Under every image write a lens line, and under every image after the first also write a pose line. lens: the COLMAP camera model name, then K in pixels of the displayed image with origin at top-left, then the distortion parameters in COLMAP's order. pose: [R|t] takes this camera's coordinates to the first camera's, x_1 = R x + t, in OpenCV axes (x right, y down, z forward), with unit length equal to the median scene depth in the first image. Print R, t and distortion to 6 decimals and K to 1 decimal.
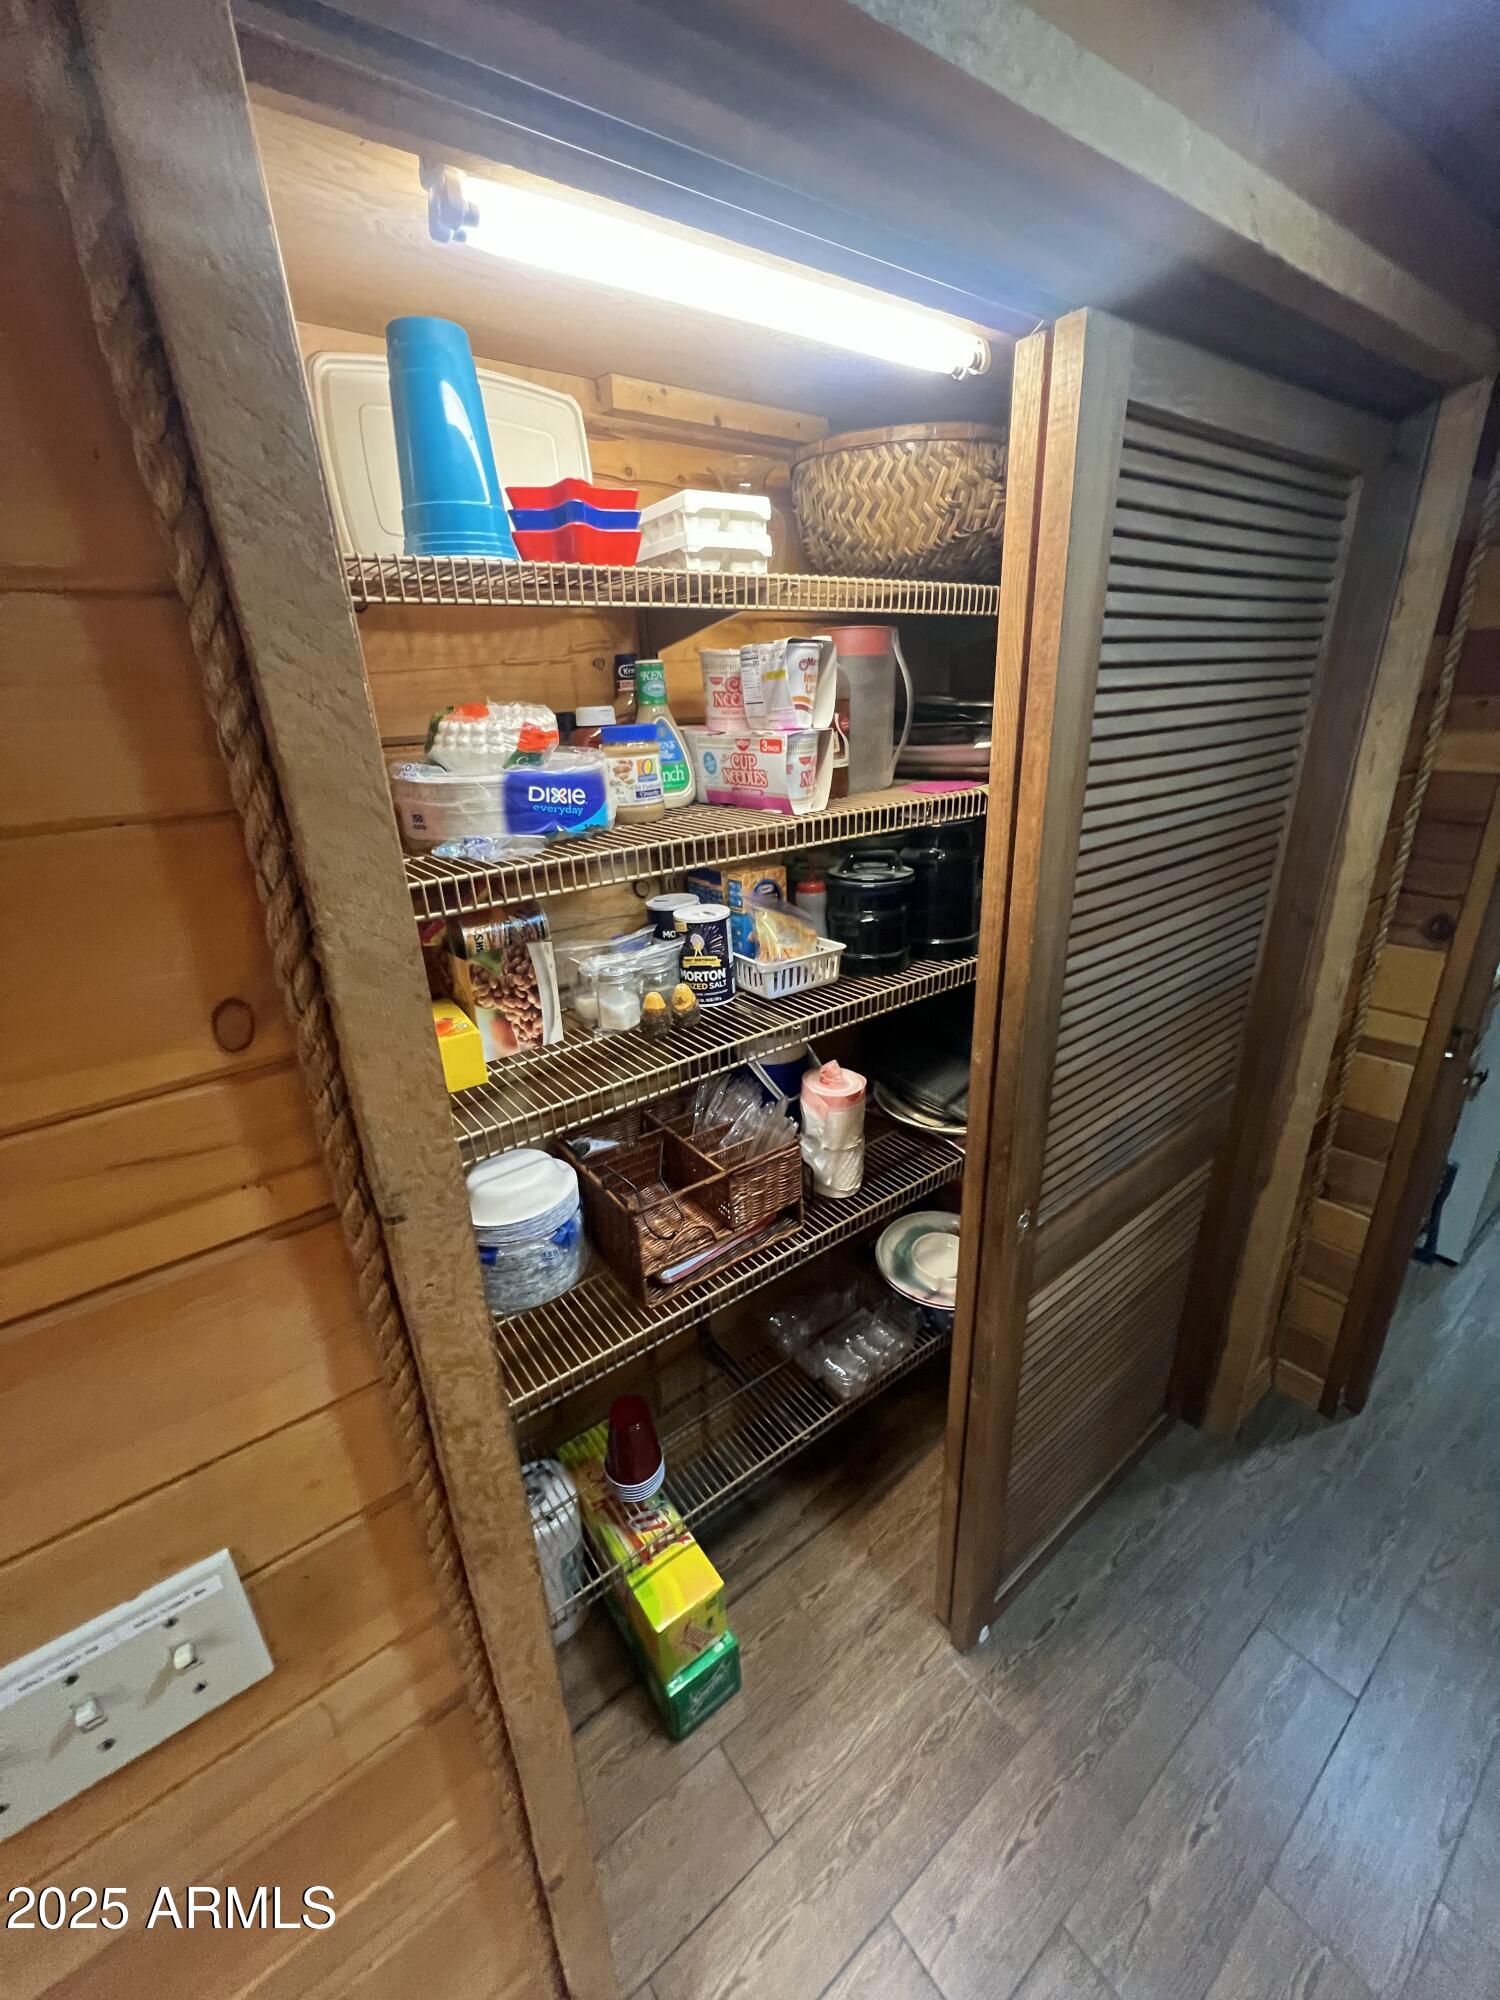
lens RADIAL K [[801.6, 0, 755.5], [0, 801.6, 1005.5], [0, 0, 1]] dist [-0.002920, 0.000133]
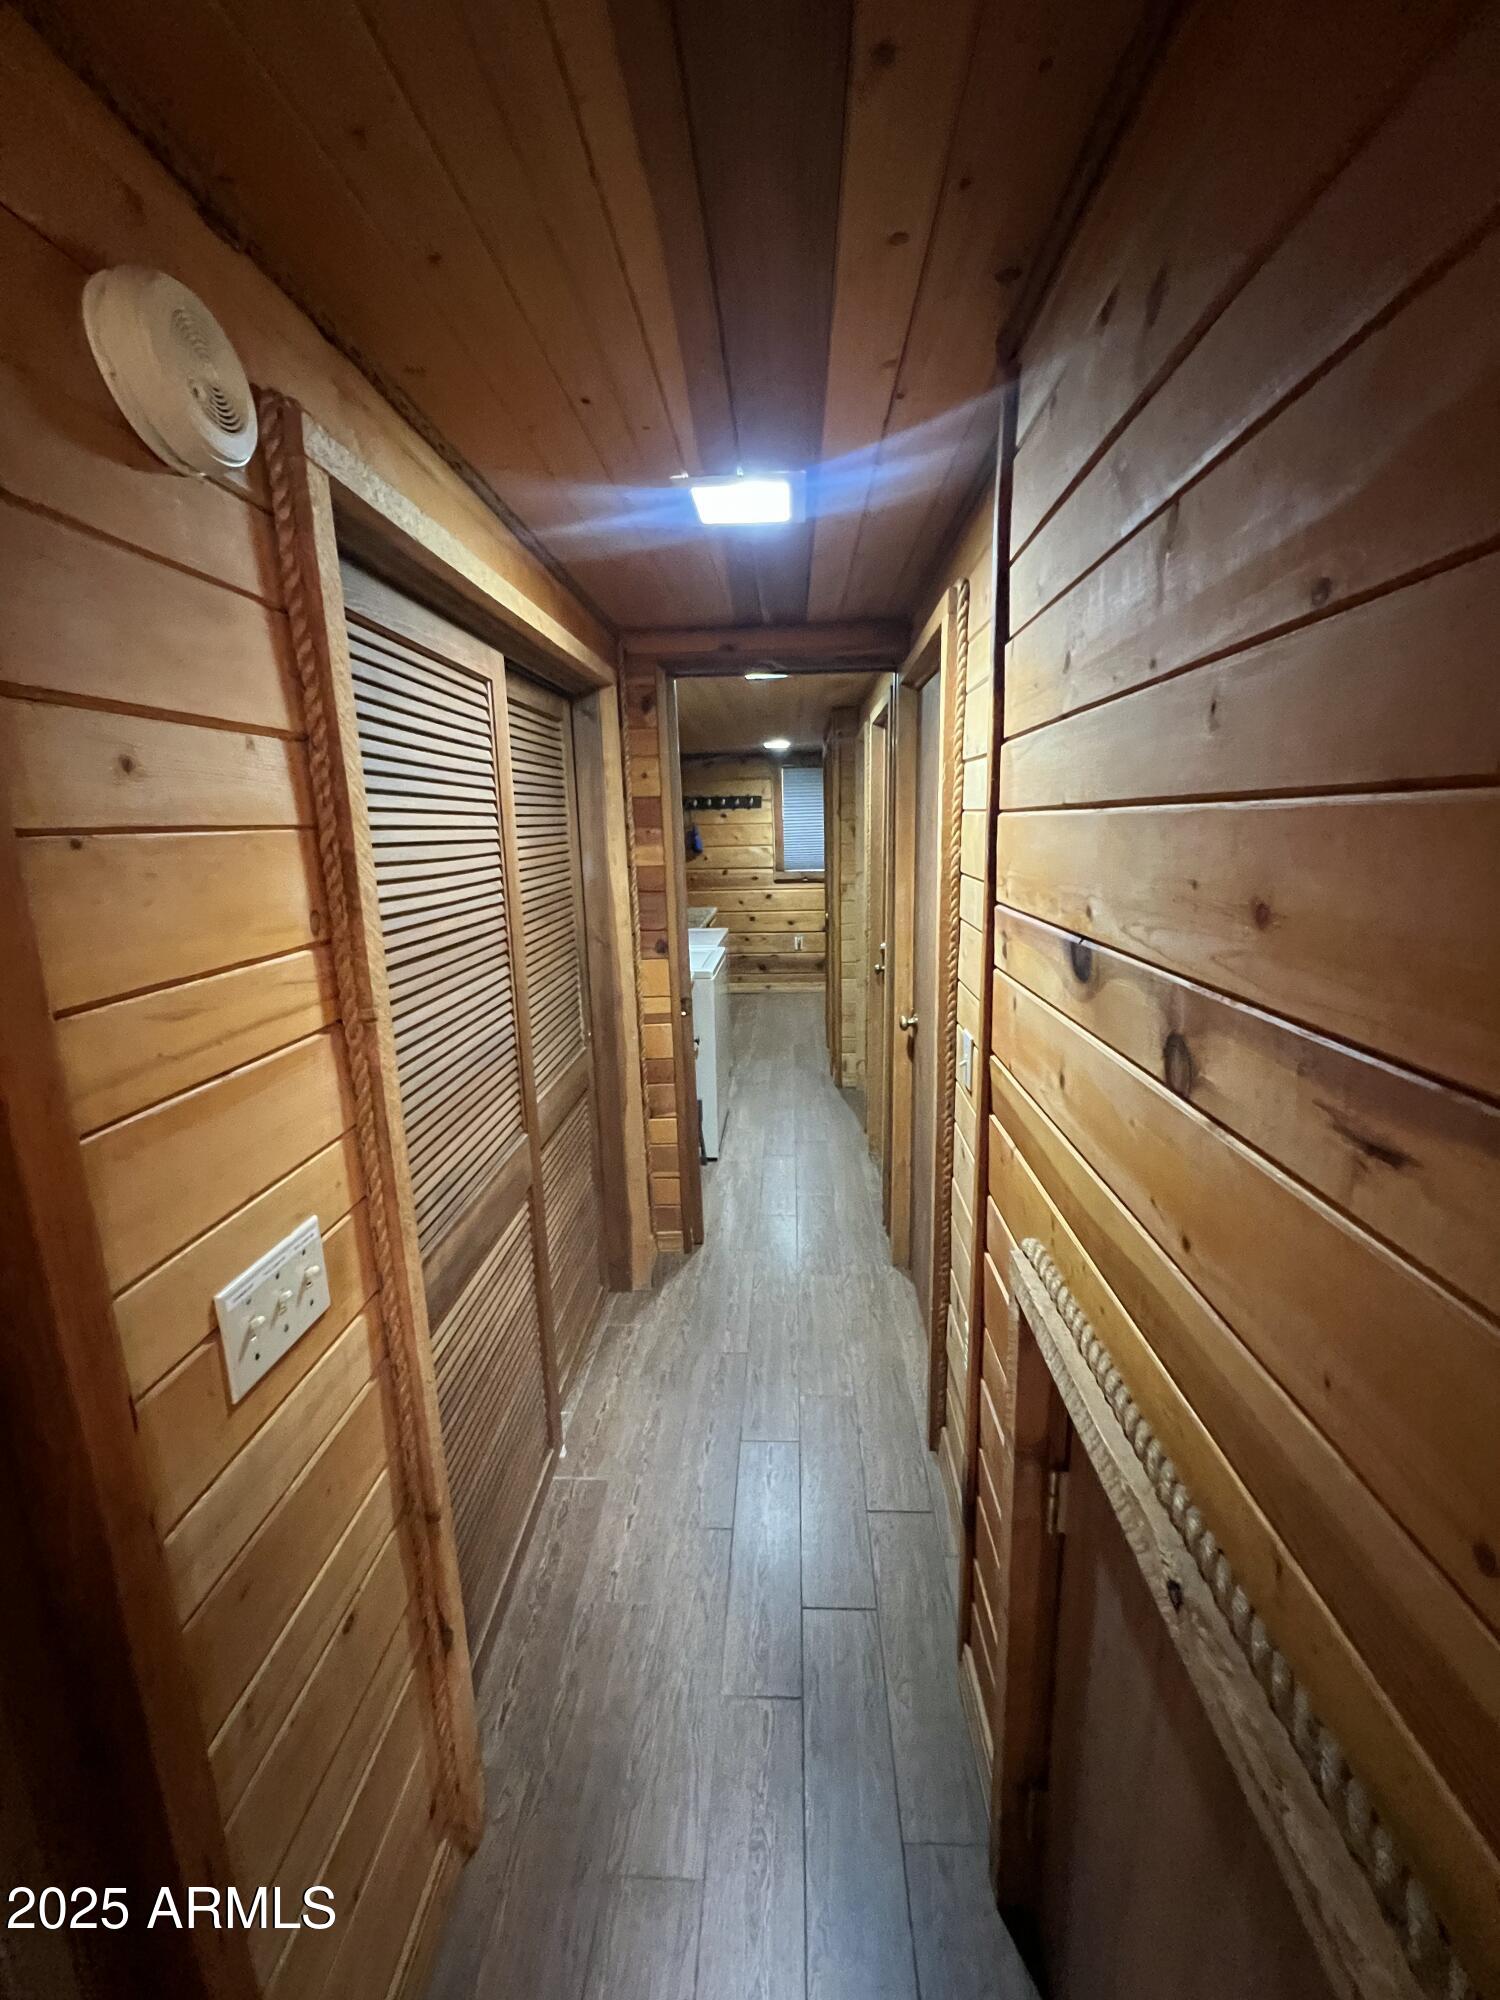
lens RADIAL K [[801.6, 0, 753.0], [0, 801.6, 992.1], [0, 0, 1]] dist [-0.002920, 0.000133]
pose [[0.642744, -0.133856, 0.754296, -0.403434], [0.279919, 0.957570, -0.068593, 0.179667], [-0.713110, 0.255230, 0.652941, -0.323553]]
